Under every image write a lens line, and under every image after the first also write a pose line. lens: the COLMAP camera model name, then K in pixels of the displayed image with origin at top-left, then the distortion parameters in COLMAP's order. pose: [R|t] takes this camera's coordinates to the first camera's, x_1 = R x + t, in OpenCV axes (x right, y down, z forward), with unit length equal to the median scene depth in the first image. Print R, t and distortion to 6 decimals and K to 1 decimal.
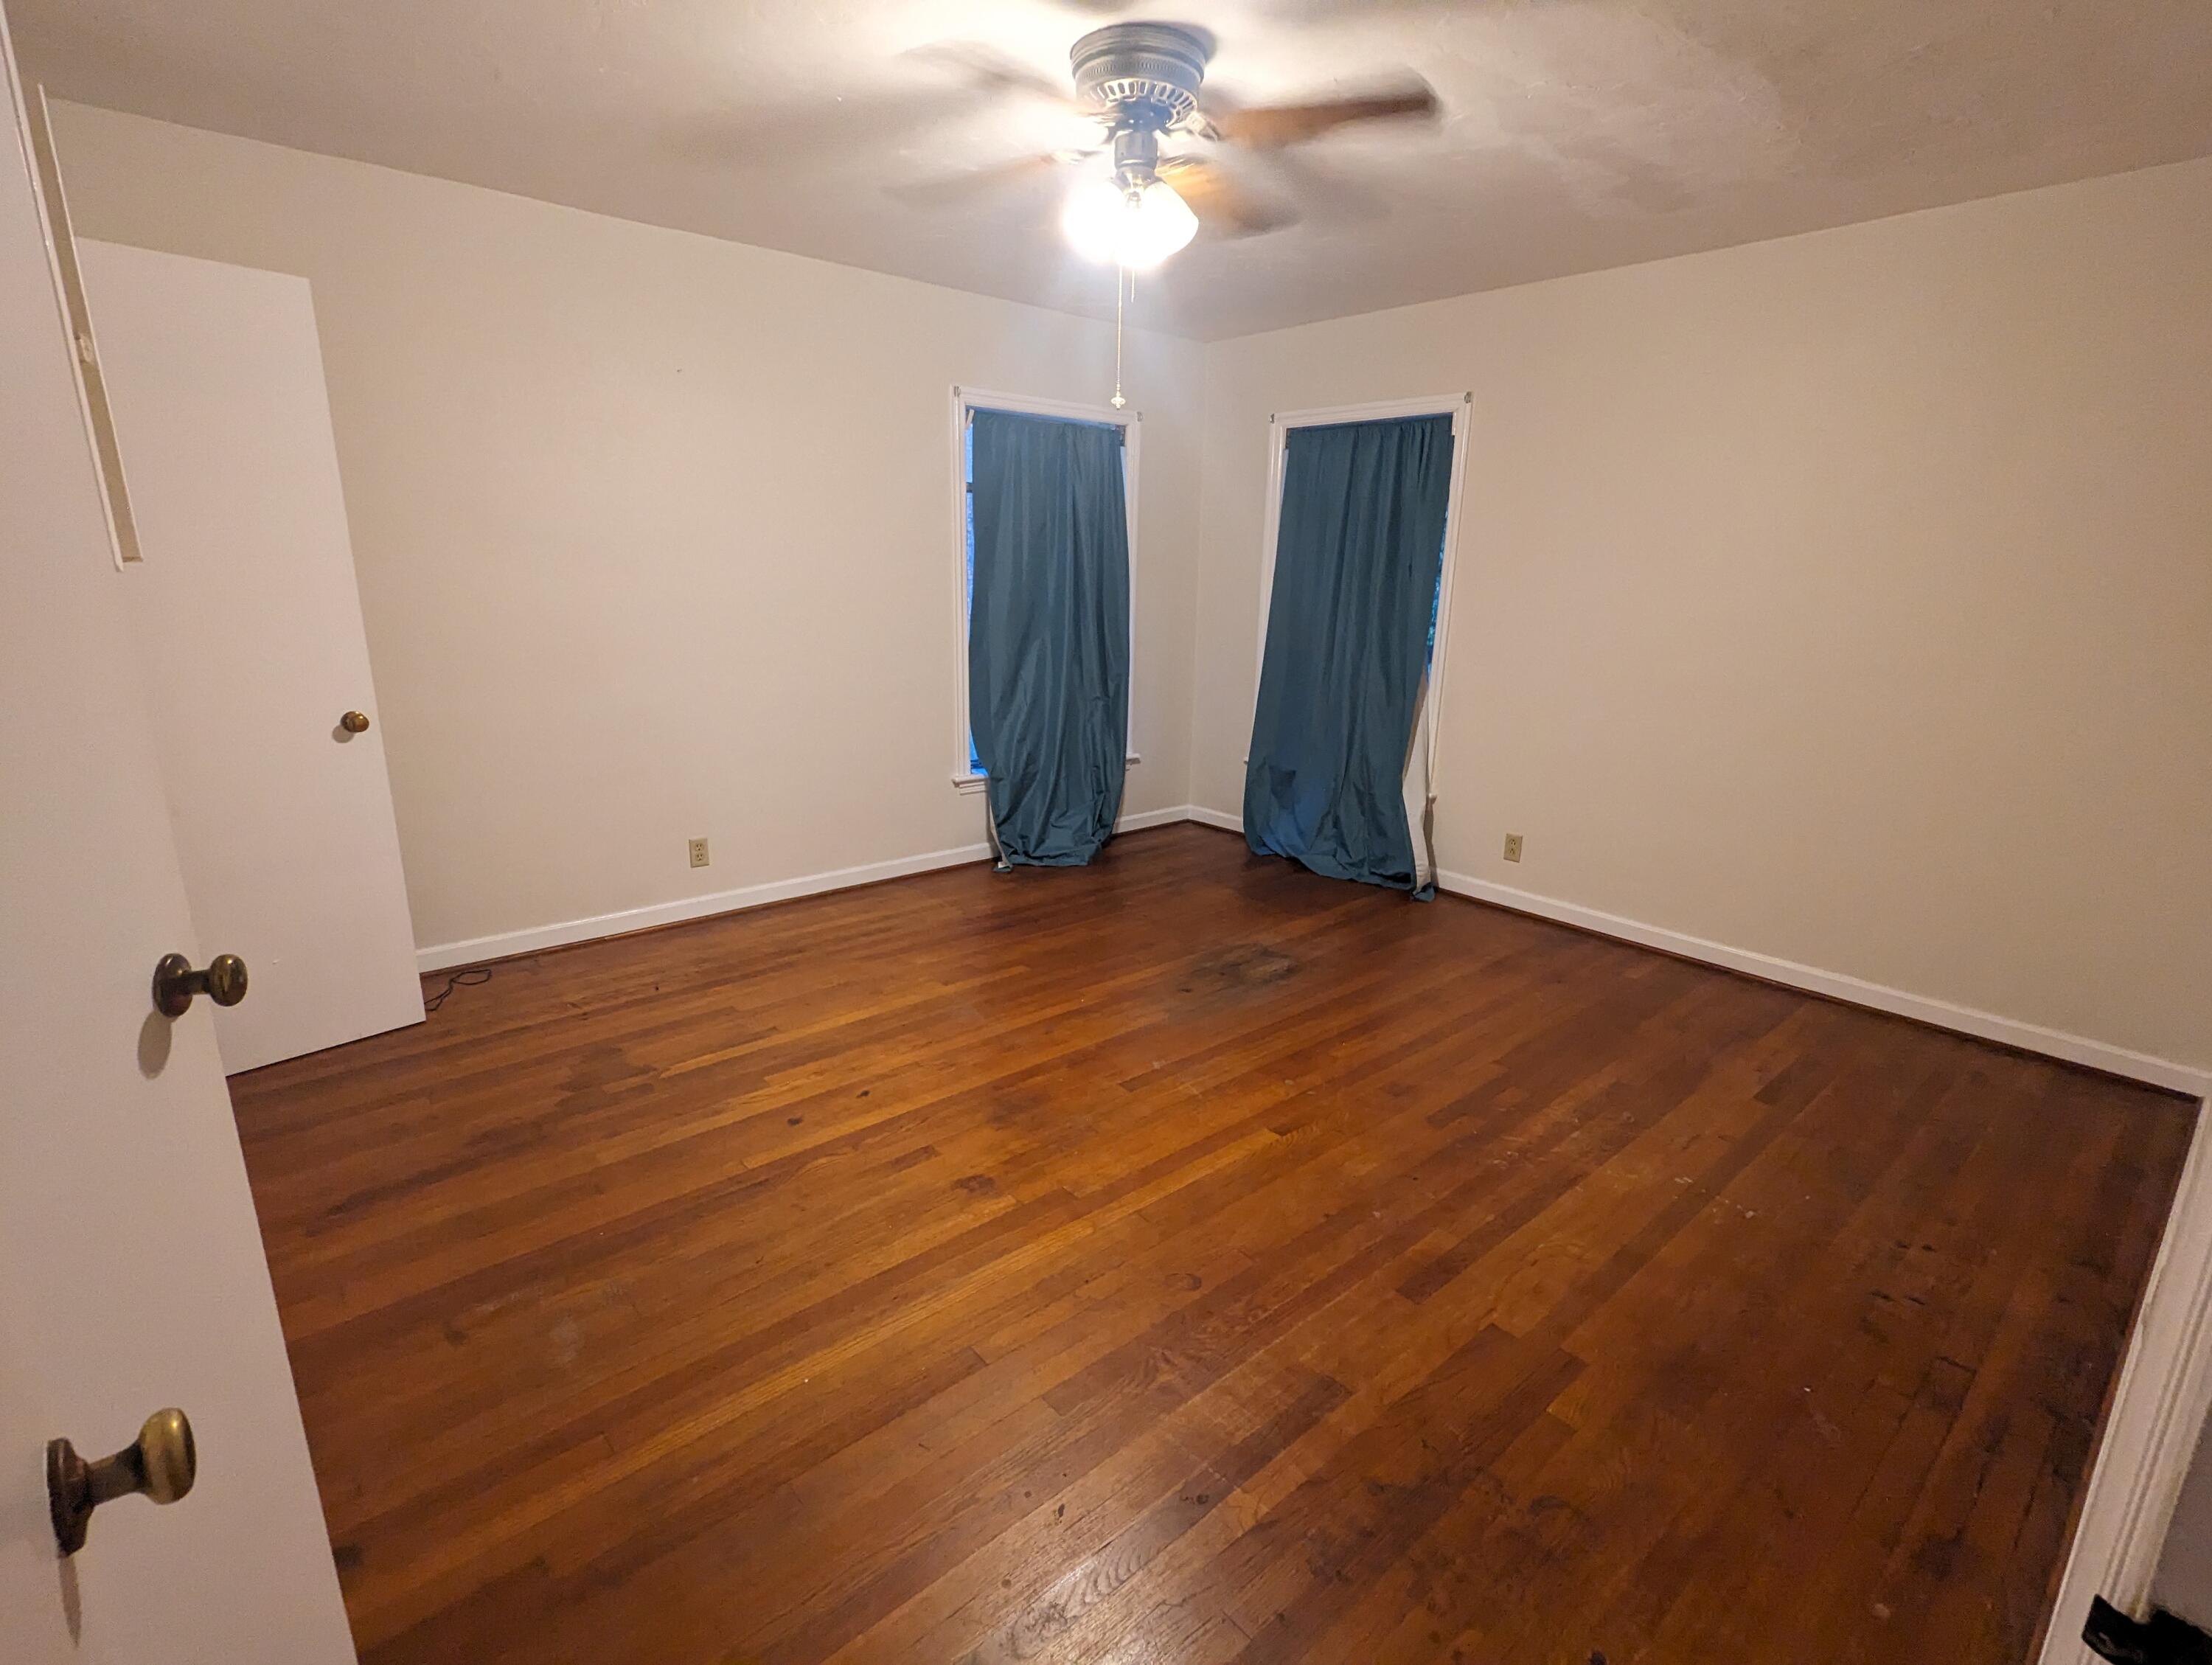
lens RADIAL K [[1056.6, 0, 1111.1], [0, 1056.6, 837.1], [0, 0, 1]] dist [0.001839, -0.002524]
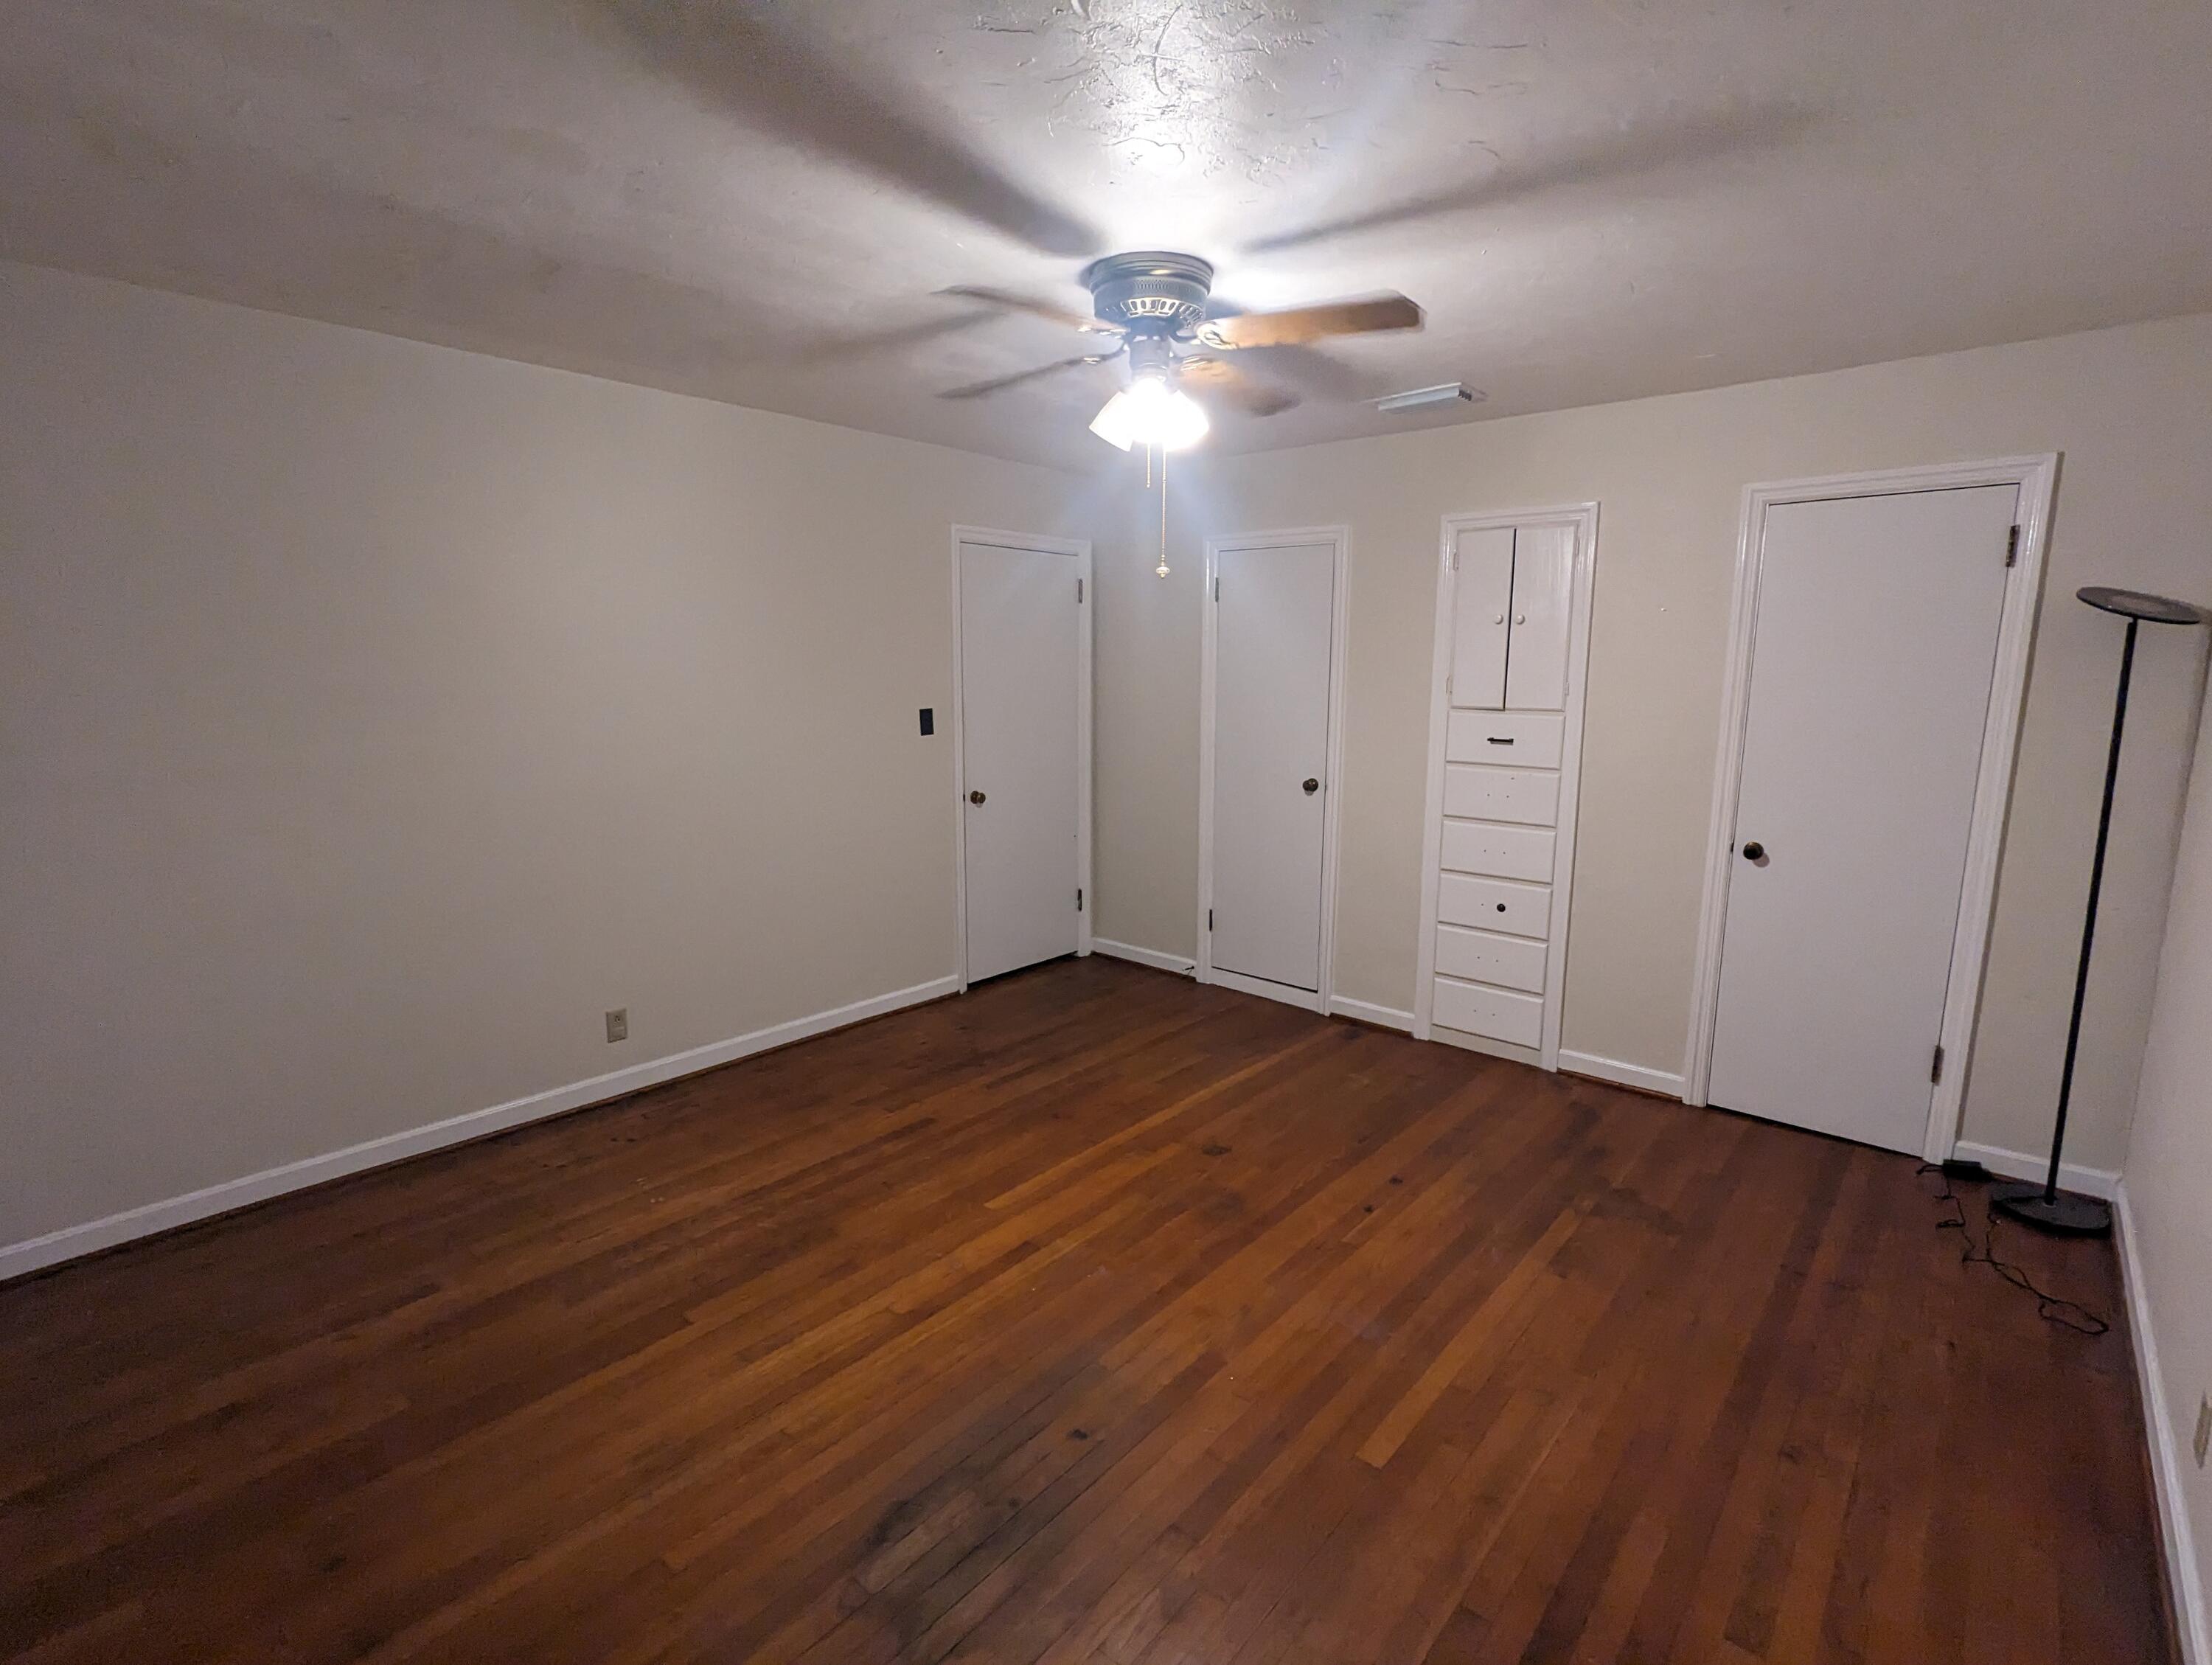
lens RADIAL K [[1056.6, 0, 1111.1], [0, 1056.6, 837.1], [0, 0, 1]] dist [0.001839, -0.002524]
pose [[-0.989845, -0.000115, -0.142152, 0.204173], [-0.058936, 0.910337, 0.409650, -0.604469], [0.129359, 0.413867, -0.901099, 2.062164]]
